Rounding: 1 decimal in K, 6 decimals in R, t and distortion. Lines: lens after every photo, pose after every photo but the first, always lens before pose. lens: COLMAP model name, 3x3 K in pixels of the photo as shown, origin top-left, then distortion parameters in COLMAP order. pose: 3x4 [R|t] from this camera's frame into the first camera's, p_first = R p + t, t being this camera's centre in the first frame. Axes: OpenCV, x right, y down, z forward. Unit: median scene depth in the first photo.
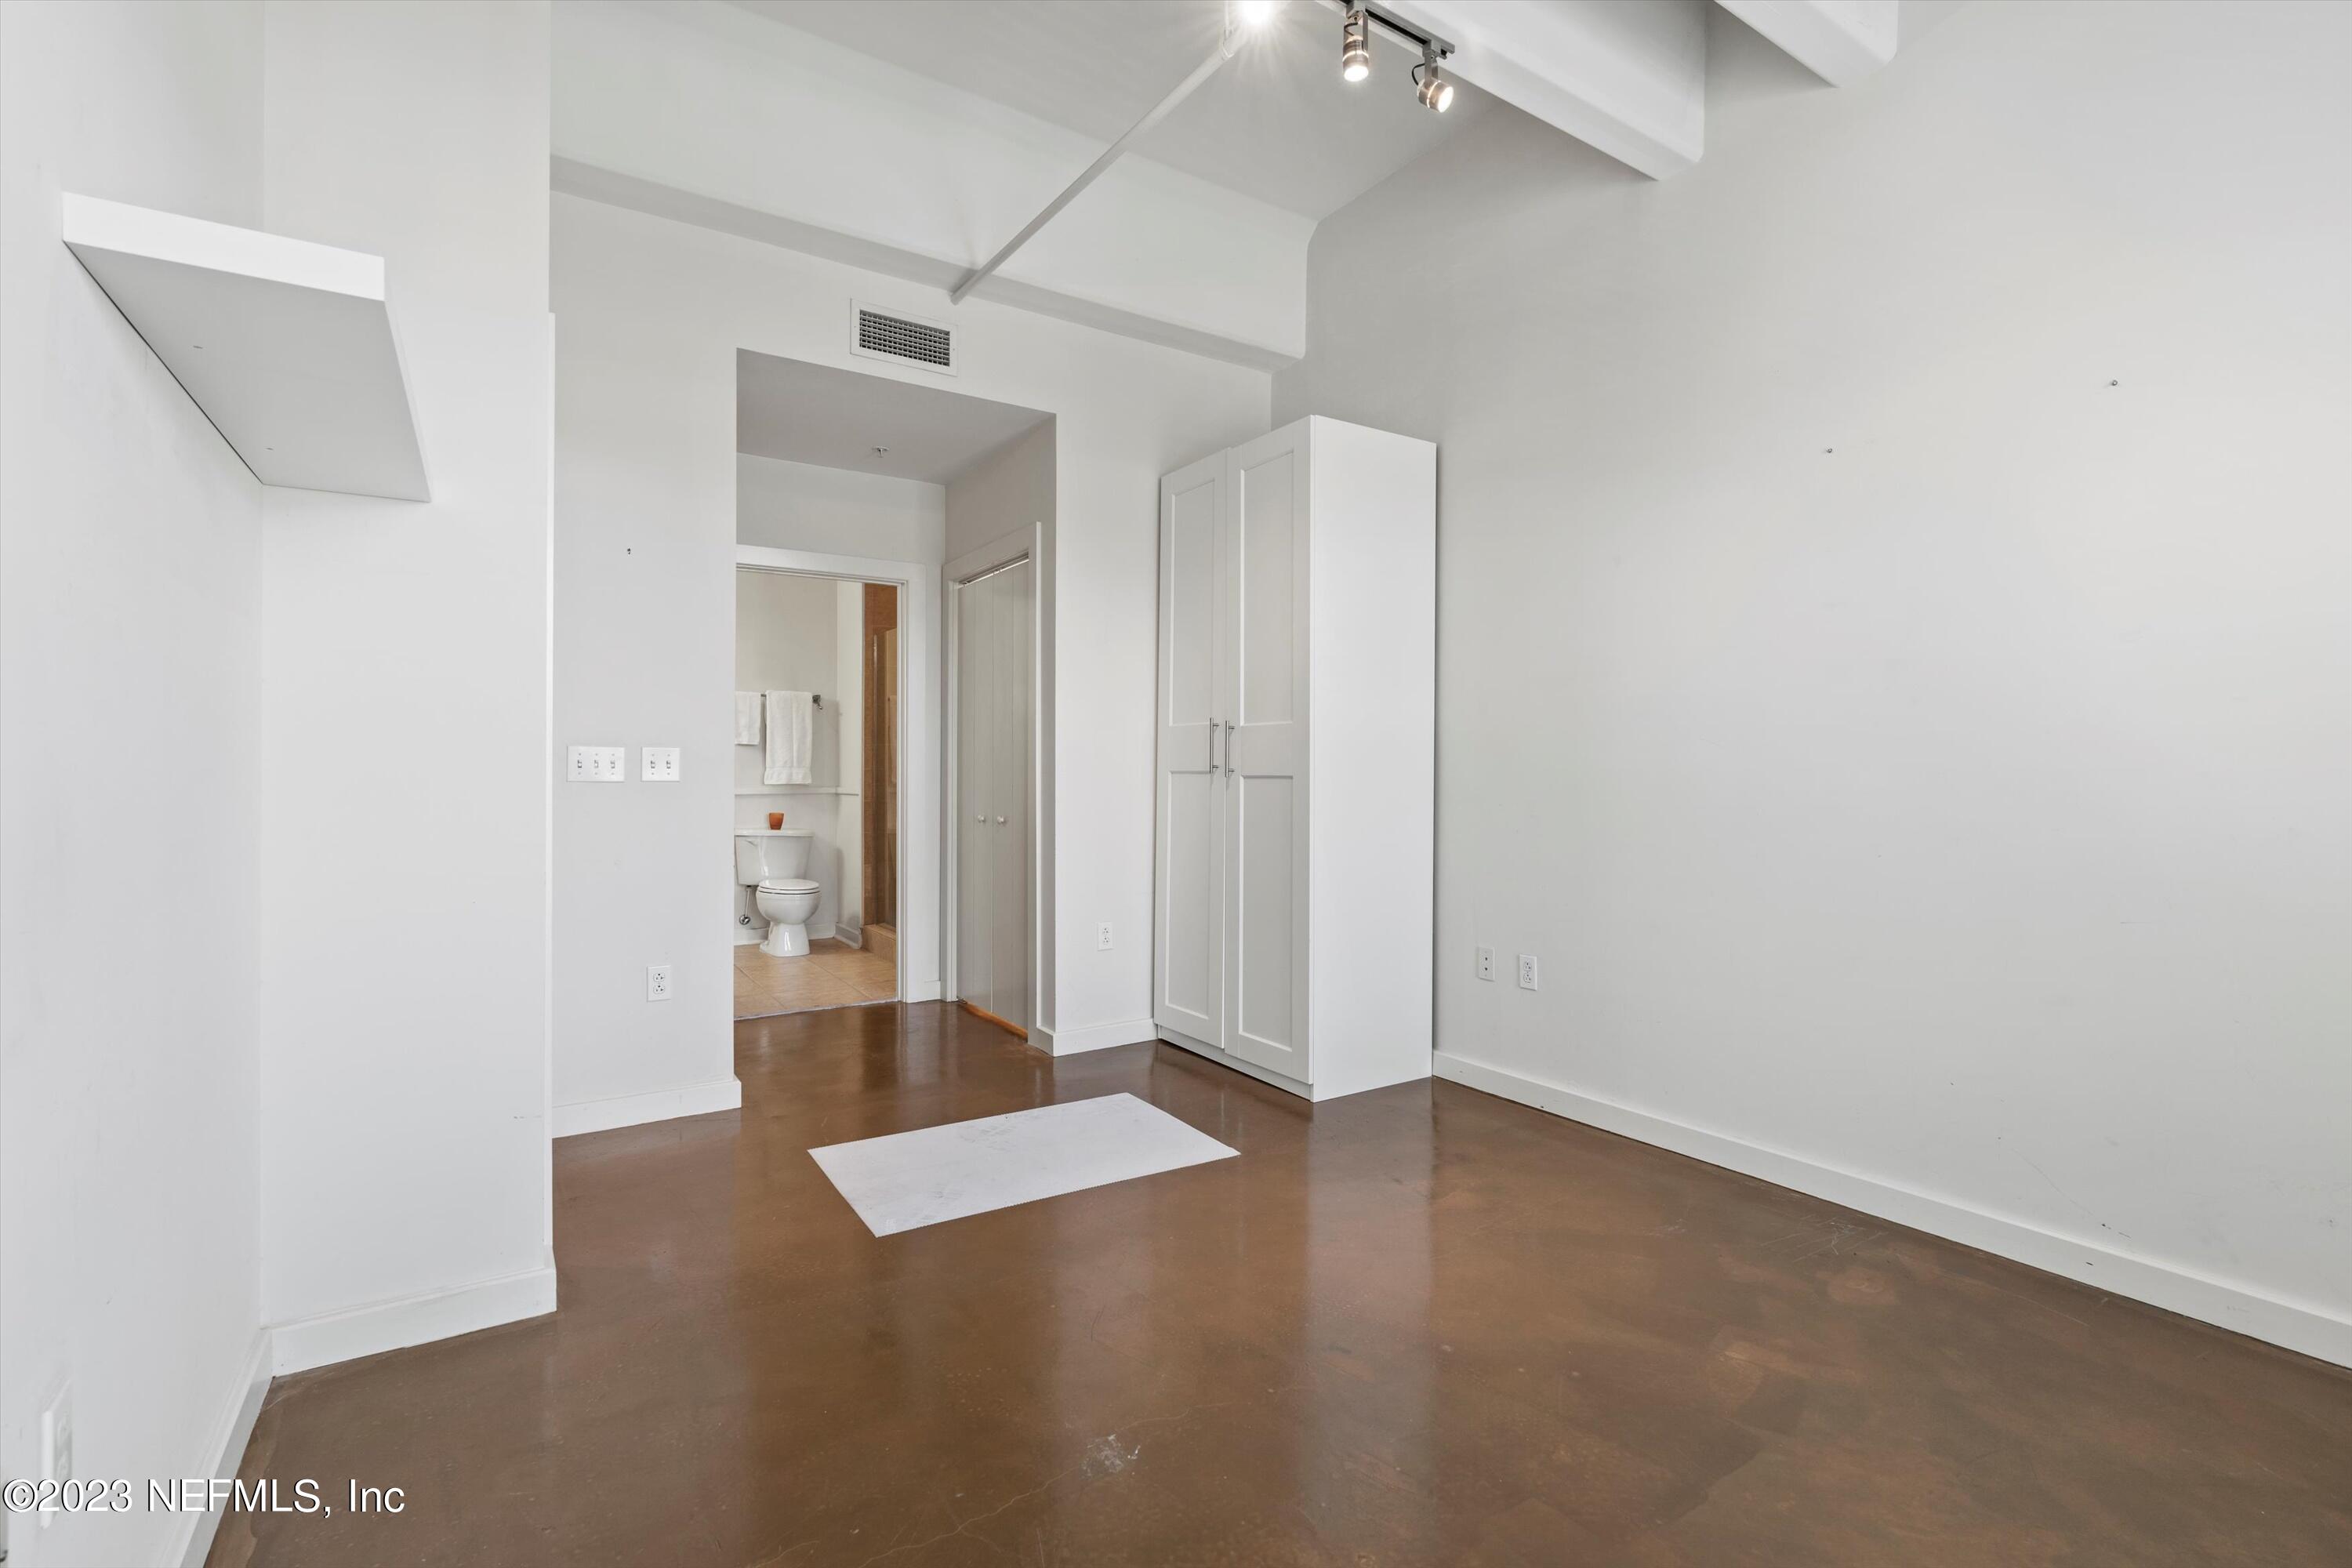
lens RADIAL K [[1073.1, 0, 1180.3], [0, 1073.1, 775.8], [0, 0, 1]] dist [-0.001854, -0.000413]
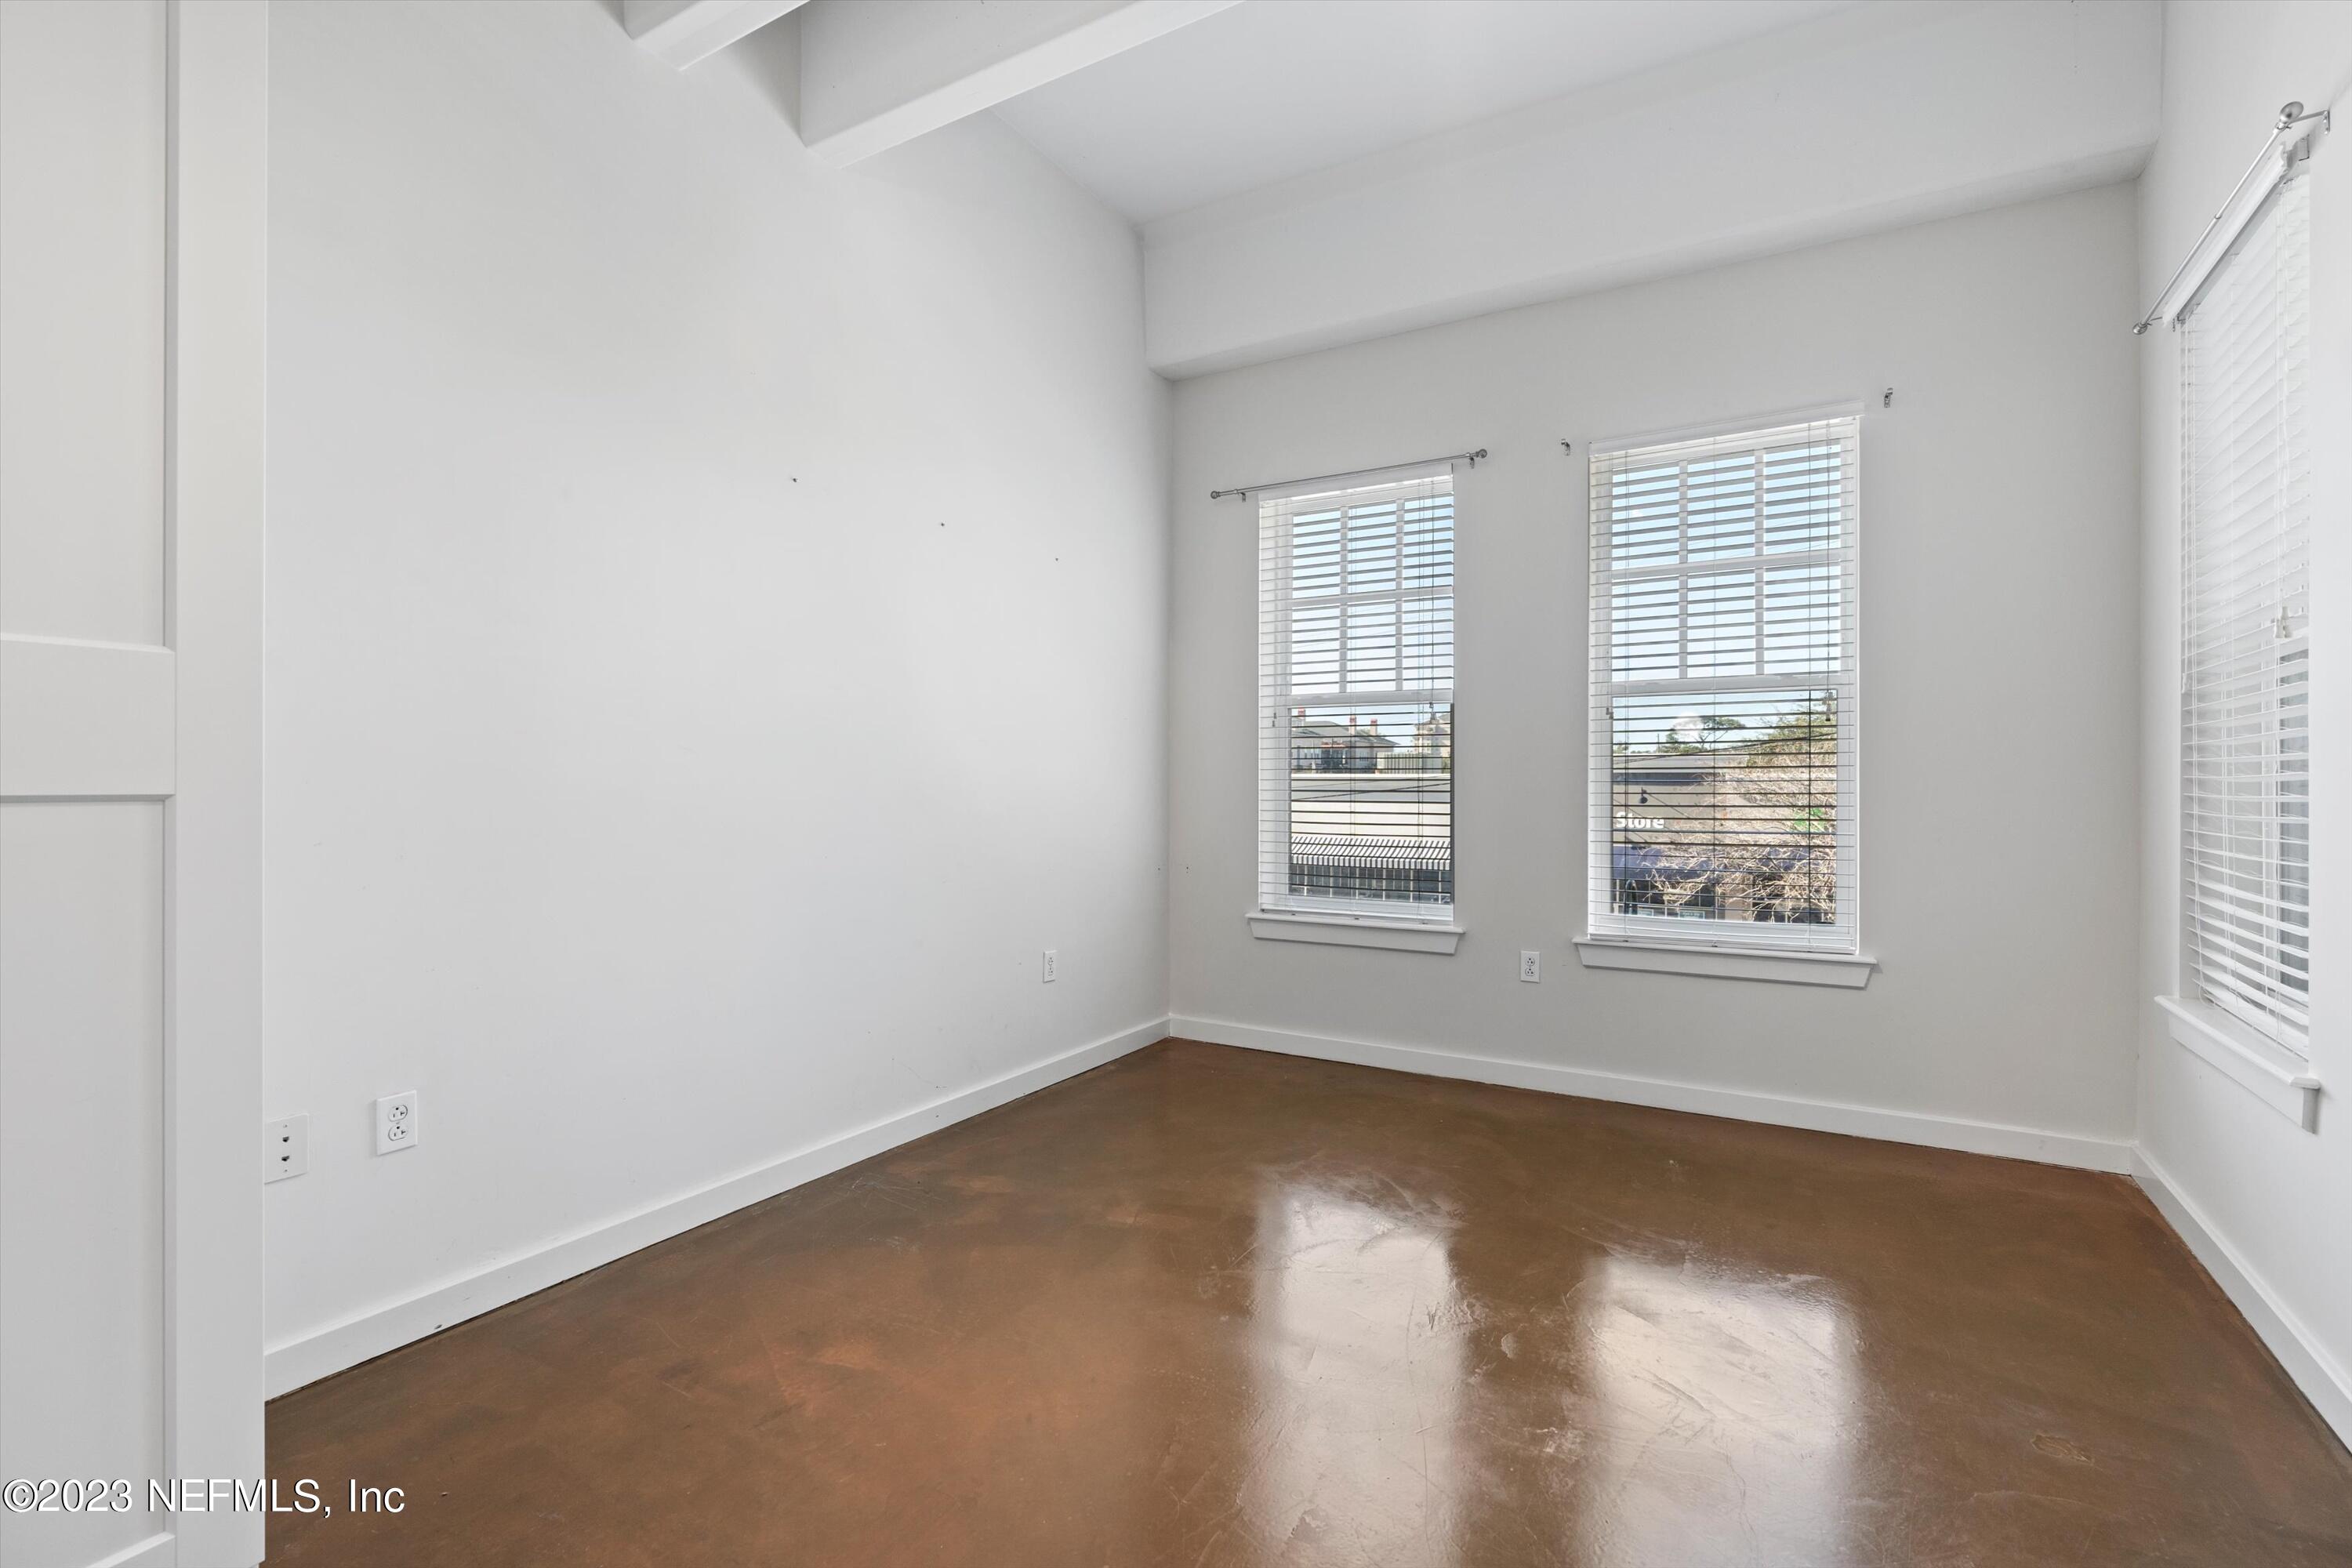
lens RADIAL K [[1073.1, 0, 1176.3], [0, 1073.1, 782.0], [0, 0, 1]] dist [-0.001854, -0.000413]
pose [[-0.447065, -0.001495, 0.894500, -0.578730], [0.005269, 0.999977, 0.004305, -0.007386], [-0.894486, 0.006638, -0.447047, 1.280131]]
